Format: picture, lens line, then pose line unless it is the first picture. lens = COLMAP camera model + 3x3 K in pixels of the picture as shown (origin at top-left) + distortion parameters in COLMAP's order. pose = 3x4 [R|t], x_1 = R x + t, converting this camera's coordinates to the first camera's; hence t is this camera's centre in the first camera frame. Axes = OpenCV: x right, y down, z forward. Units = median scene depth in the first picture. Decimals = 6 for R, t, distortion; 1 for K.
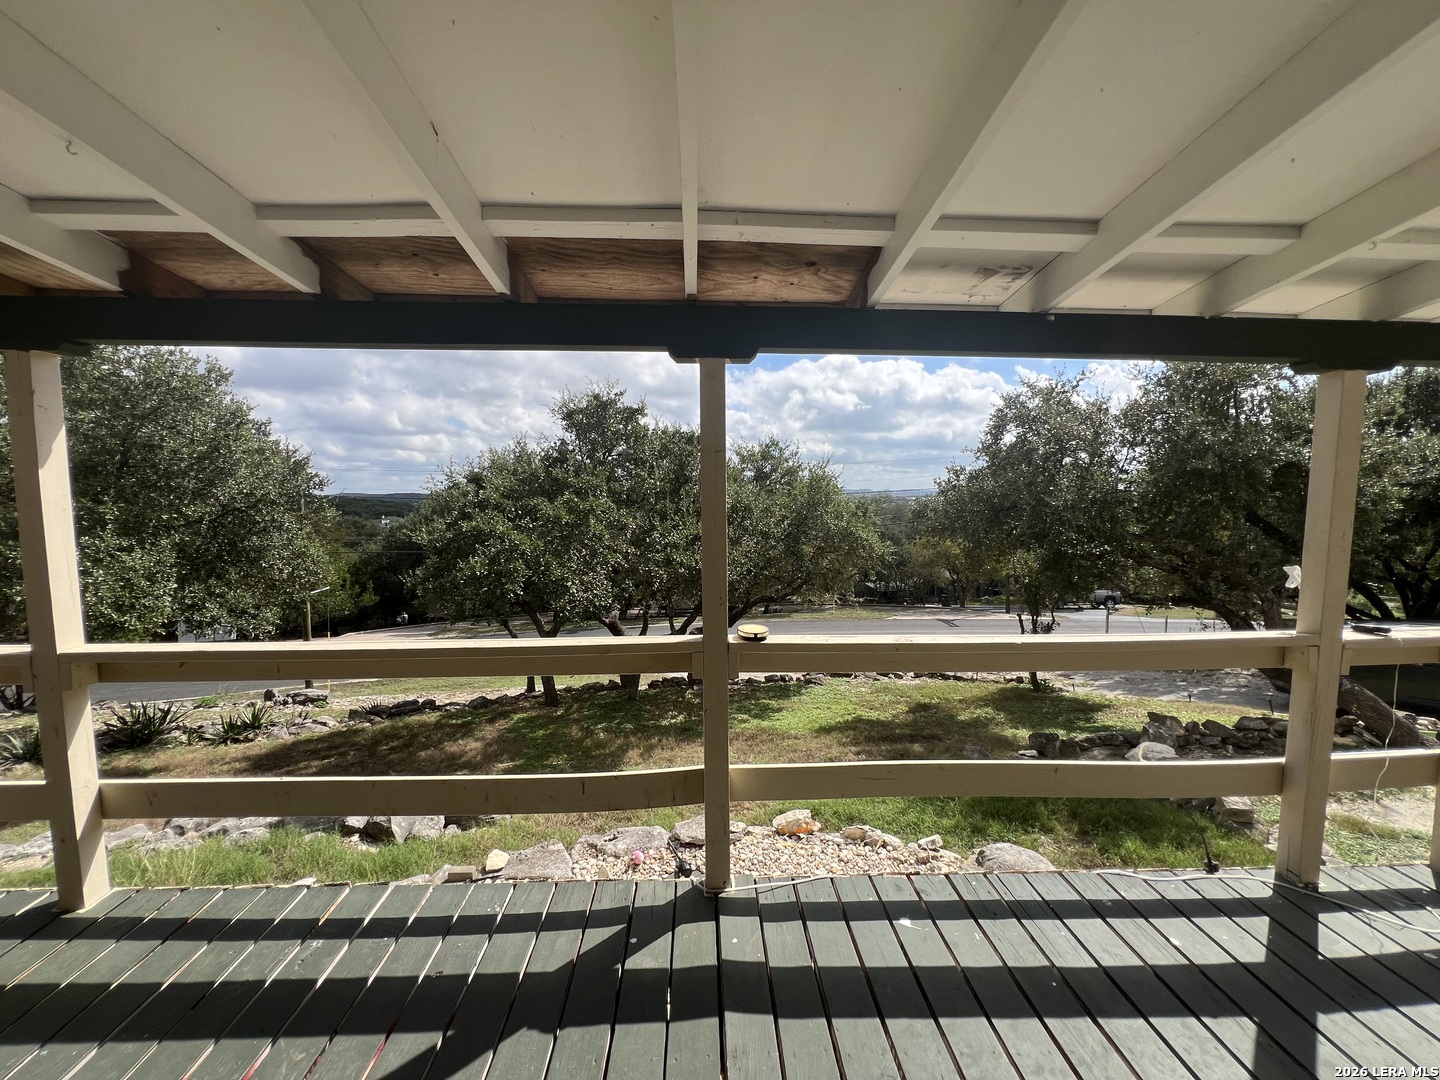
lens RADIAL K [[572.1, 0, 727.9], [0, 572.1, 542.1], [0, 0, 1]] dist [-0.001741, -0.000745]
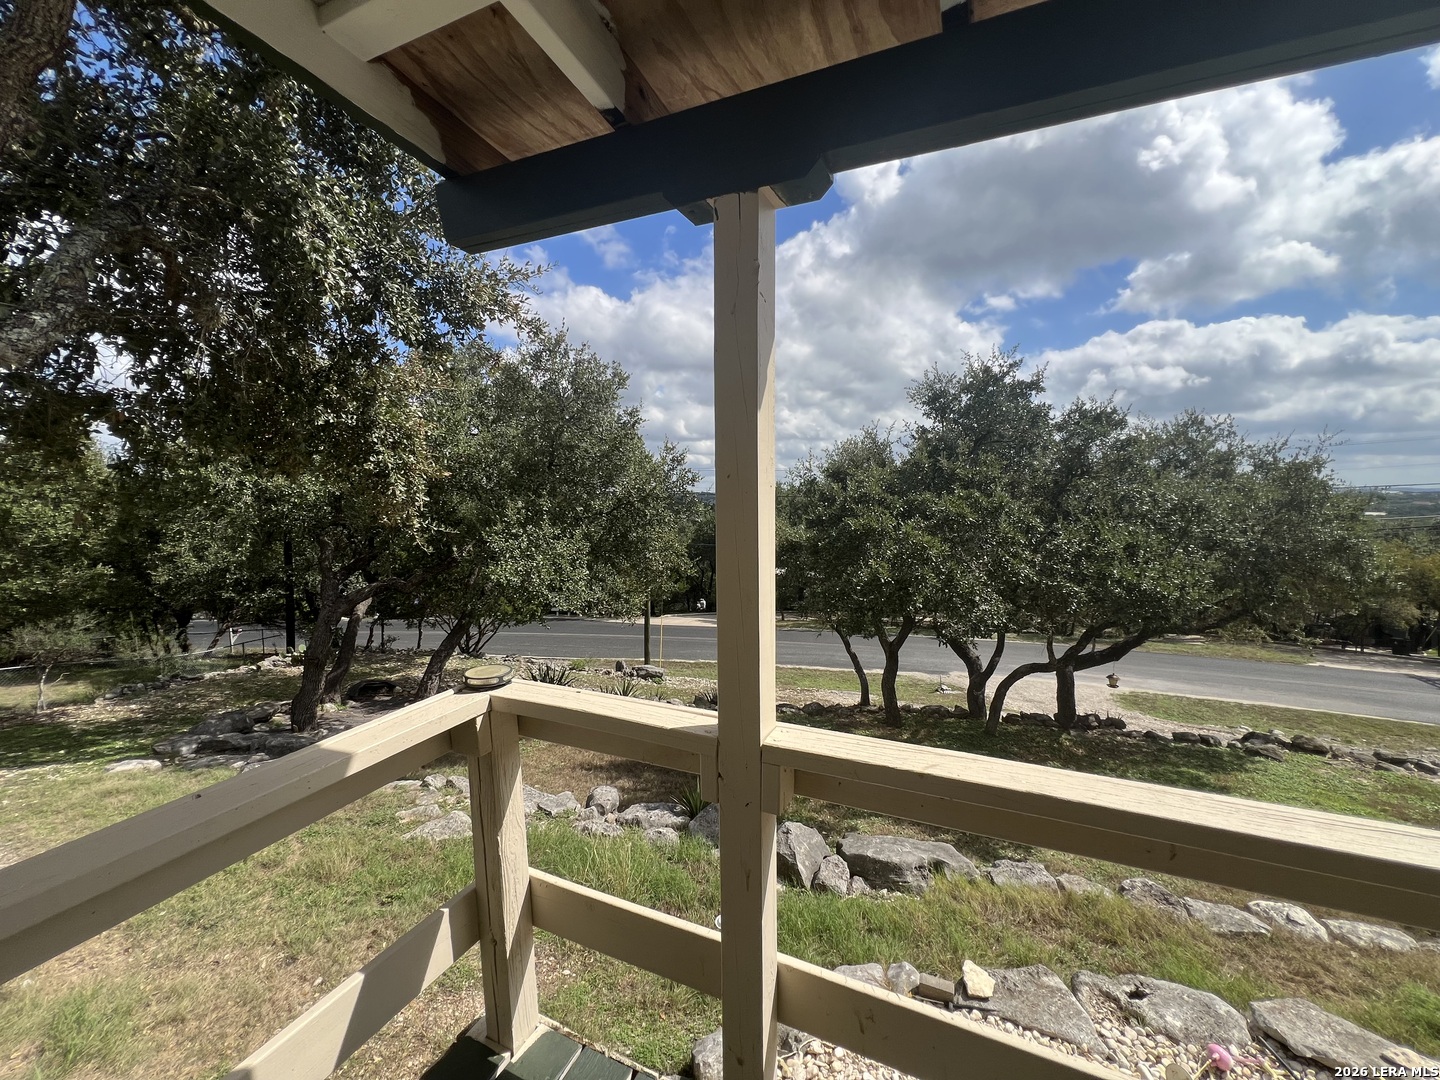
lens RADIAL K [[572.1, 0, 725.2], [0, 572.1, 537.1], [0, 0, 1]] dist [-0.001741, -0.000745]
pose [[0.899809, 0.034526, -0.434915, -0.152048], [-0.036650, 0.999322, 0.003507, -0.002308], [0.434741, 0.012784, 0.900465, 0.071289]]
